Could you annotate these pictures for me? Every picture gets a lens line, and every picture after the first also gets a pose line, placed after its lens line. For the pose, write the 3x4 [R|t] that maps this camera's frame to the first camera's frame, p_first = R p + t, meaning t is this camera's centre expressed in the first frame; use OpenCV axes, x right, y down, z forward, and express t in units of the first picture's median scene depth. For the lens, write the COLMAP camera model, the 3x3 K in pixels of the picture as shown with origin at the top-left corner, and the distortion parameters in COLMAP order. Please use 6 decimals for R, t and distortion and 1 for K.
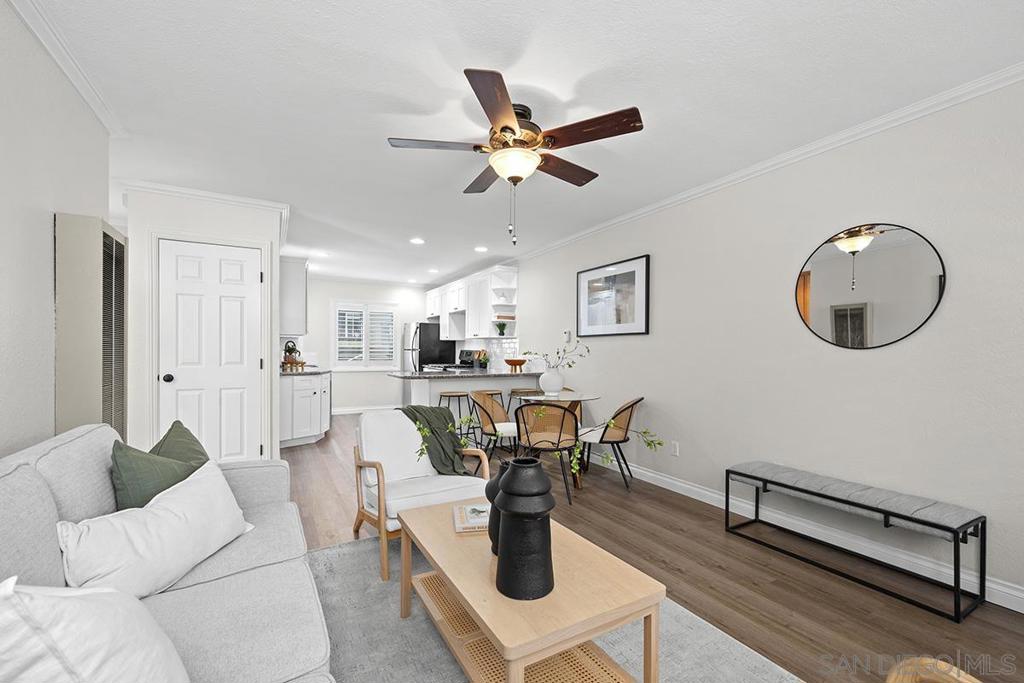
lens RADIAL K [[430.3, 0, 514.6], [0, 430.3, 350.4], [0, 0, 1]] dist [-0.000021, -0.000026]
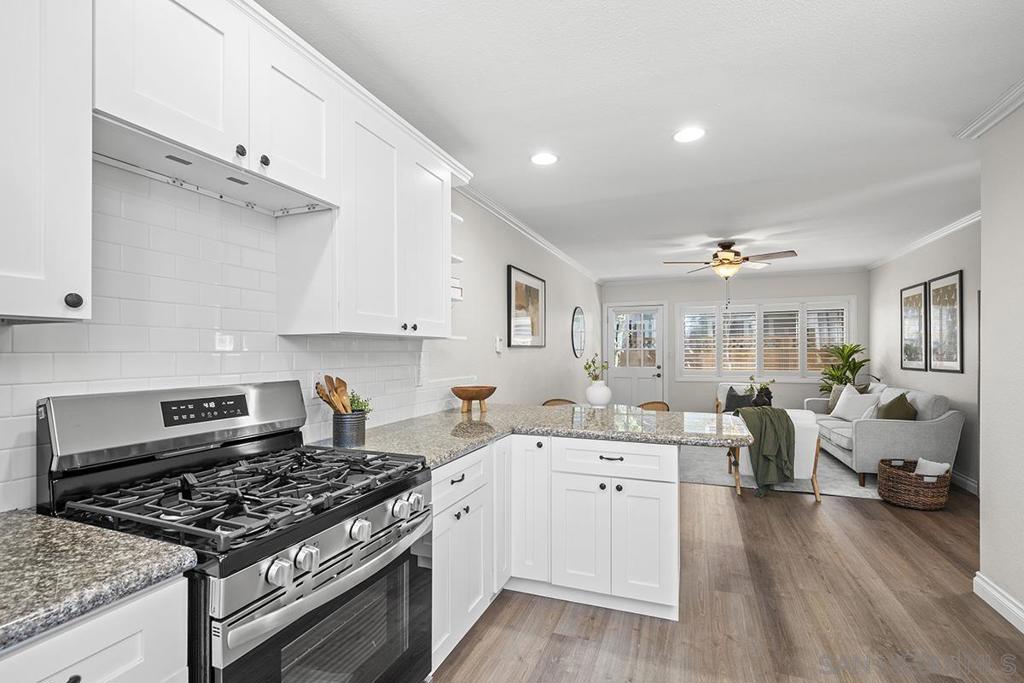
lens RADIAL K [[468.9, 0, 510.5], [0, 468.9, 347.7], [0, 0, 1]] dist [0.001145, 0.000068]
pose [[-0.627764, 0.001428, 0.778402, -0.375507], [-0.002018, 0.999992, -0.003462, -0.018813], [-0.778401, -0.003745, -0.627756, 1.107533]]
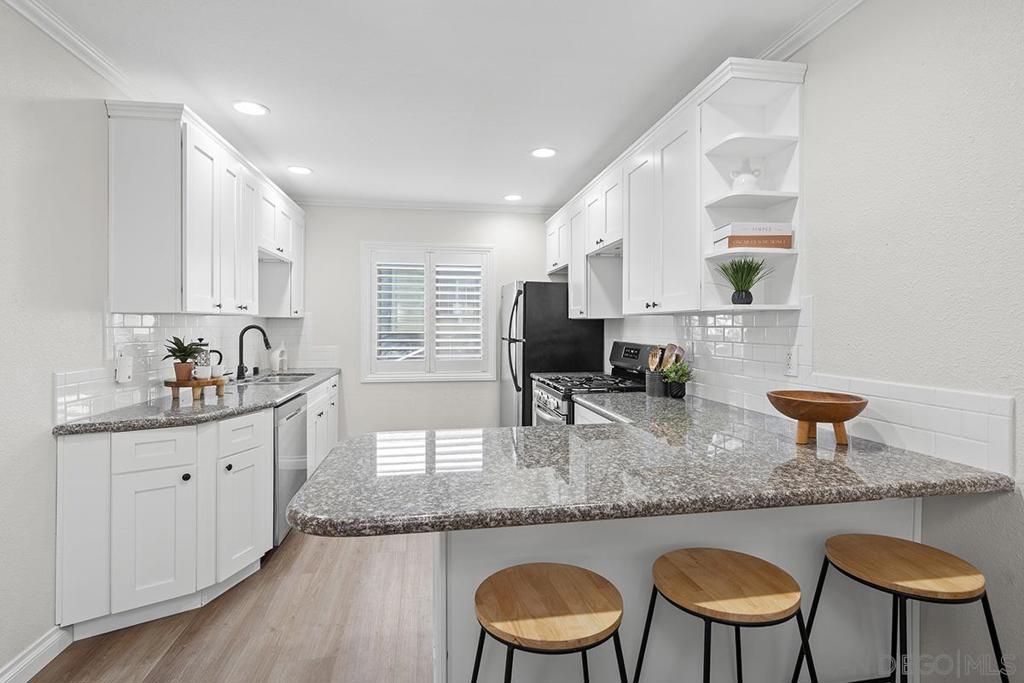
lens RADIAL K [[506.3, 0, 517.8], [0, 506.3, 324.9], [0, 0, 1]] dist [-0.000474, -0.000528]
pose [[0.943406, -0.009421, -0.331508, -0.055012], [0.007885, 0.999951, -0.005979, -0.017127], [0.331548, 0.003027, 0.943434, 0.559800]]
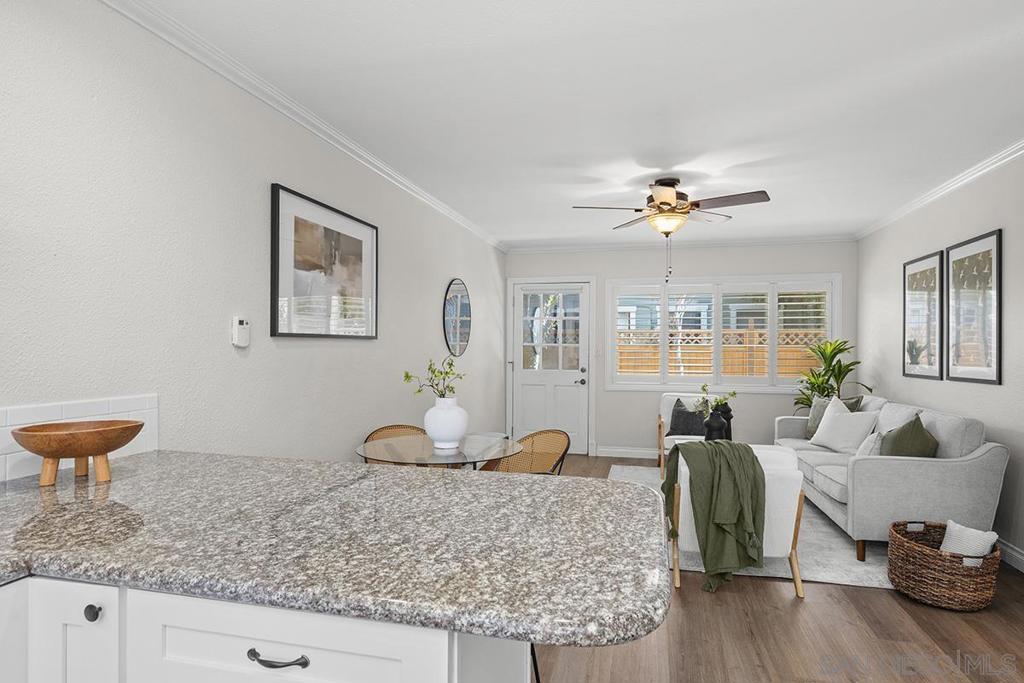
lens RADIAL K [[569.9, 0, 512.0], [0, 569.9, 341.5], [0, 0, 1]] dist [-0.002346, -0.000291]
pose [[-0.726736, -0.004611, 0.686901, -0.294219], [-0.012224, 0.999906, -0.006221, -0.017961], [-0.686808, -0.012918, -0.726724, 0.898048]]
